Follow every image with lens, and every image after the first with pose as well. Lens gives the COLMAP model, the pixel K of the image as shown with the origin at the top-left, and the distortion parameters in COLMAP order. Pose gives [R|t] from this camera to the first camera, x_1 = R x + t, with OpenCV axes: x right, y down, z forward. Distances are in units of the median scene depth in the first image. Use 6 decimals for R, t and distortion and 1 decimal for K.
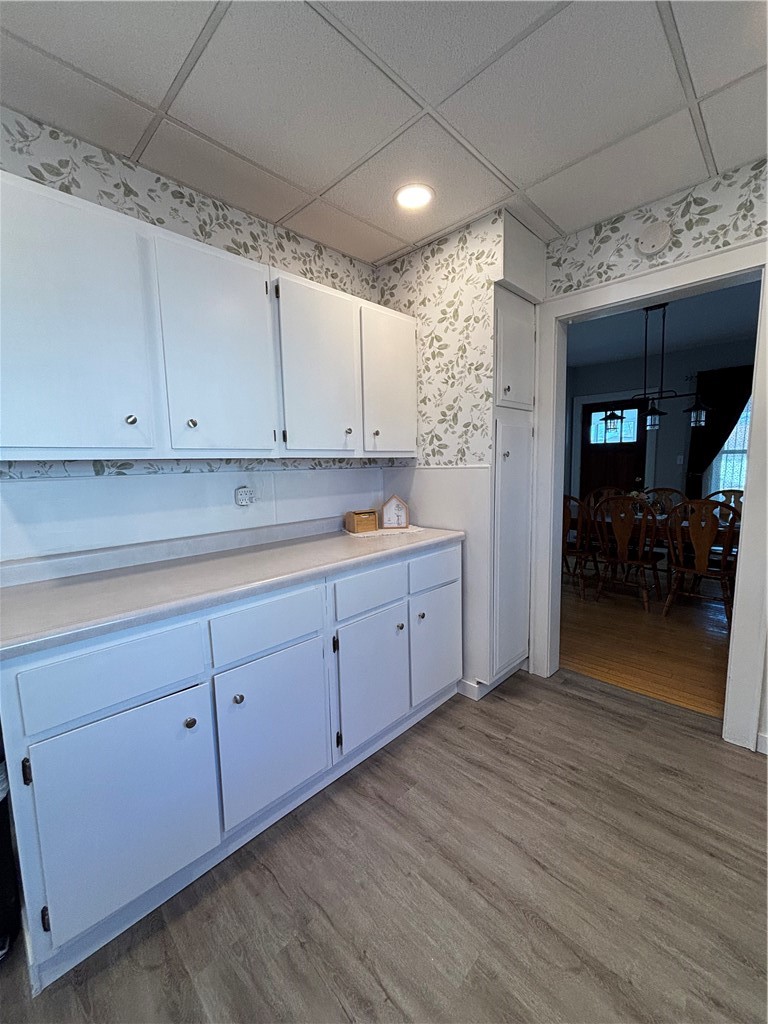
lens RADIAL K [[408.5, 0, 384.0], [0, 408.5, 512.0], [0, 0, 1]] dist [-0.016428, 0.003315]
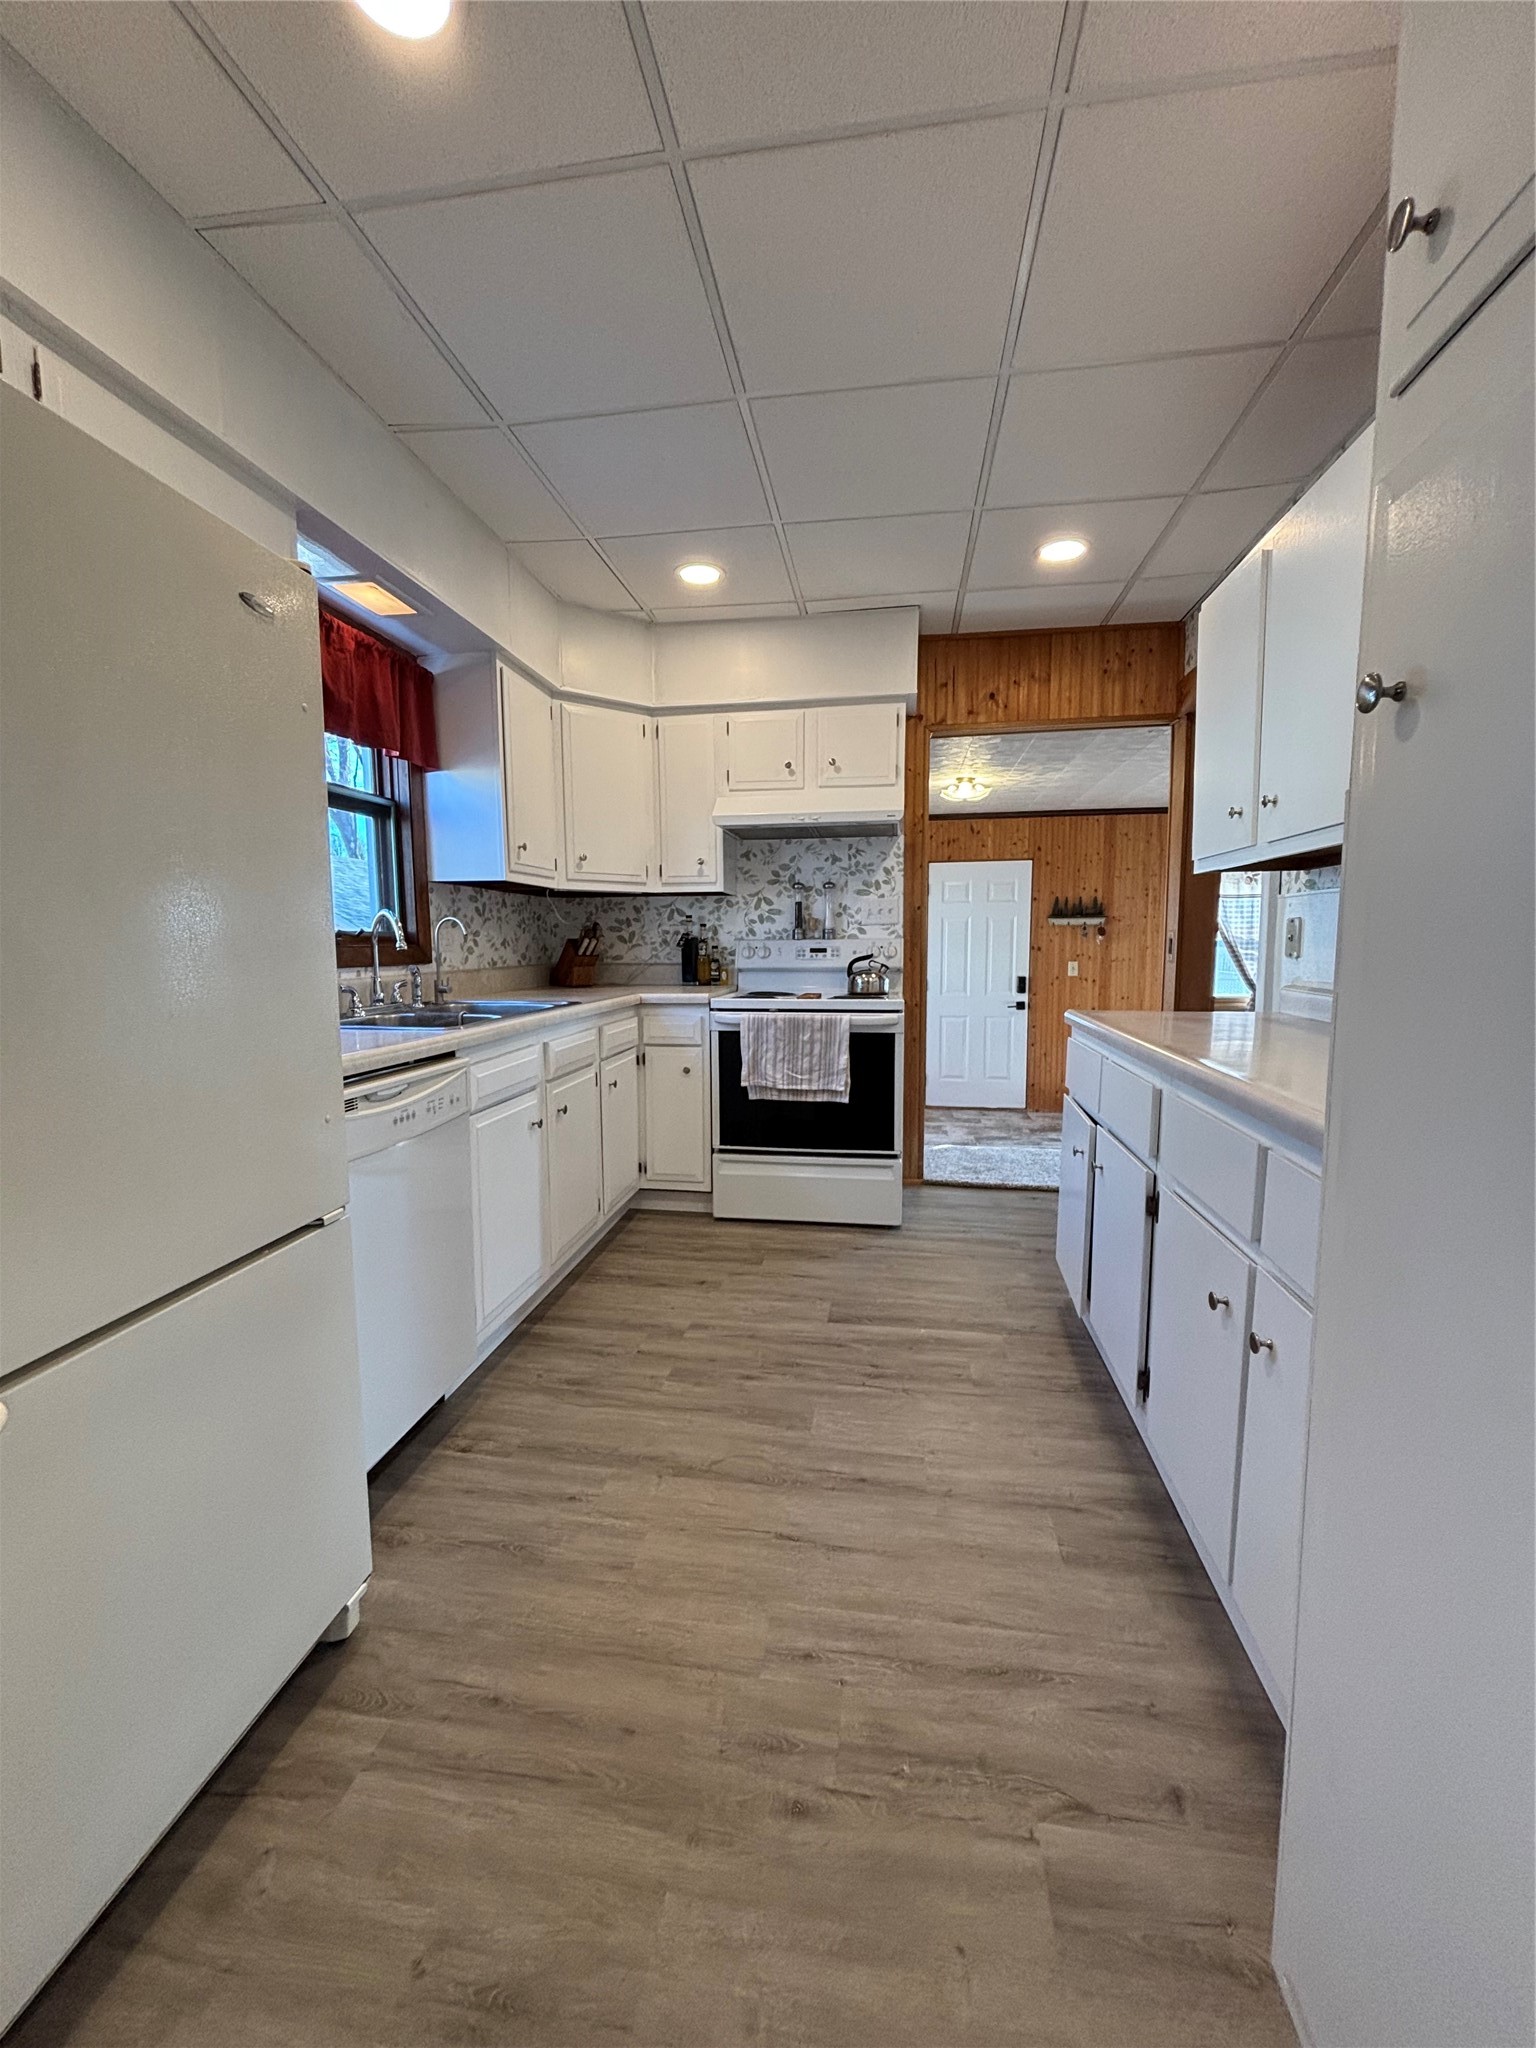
lens RADIAL K [[816.9, 0, 768.0], [0, 816.9, 1024.0], [0, 0, 1]] dist [-0.016428, 0.003315]
pose [[-0.809174, 0.086299, -0.581197, 0.966375], [-0.046455, 0.976662, 0.209697, -0.109327], [0.585730, 0.196681, -0.786280, 1.649306]]
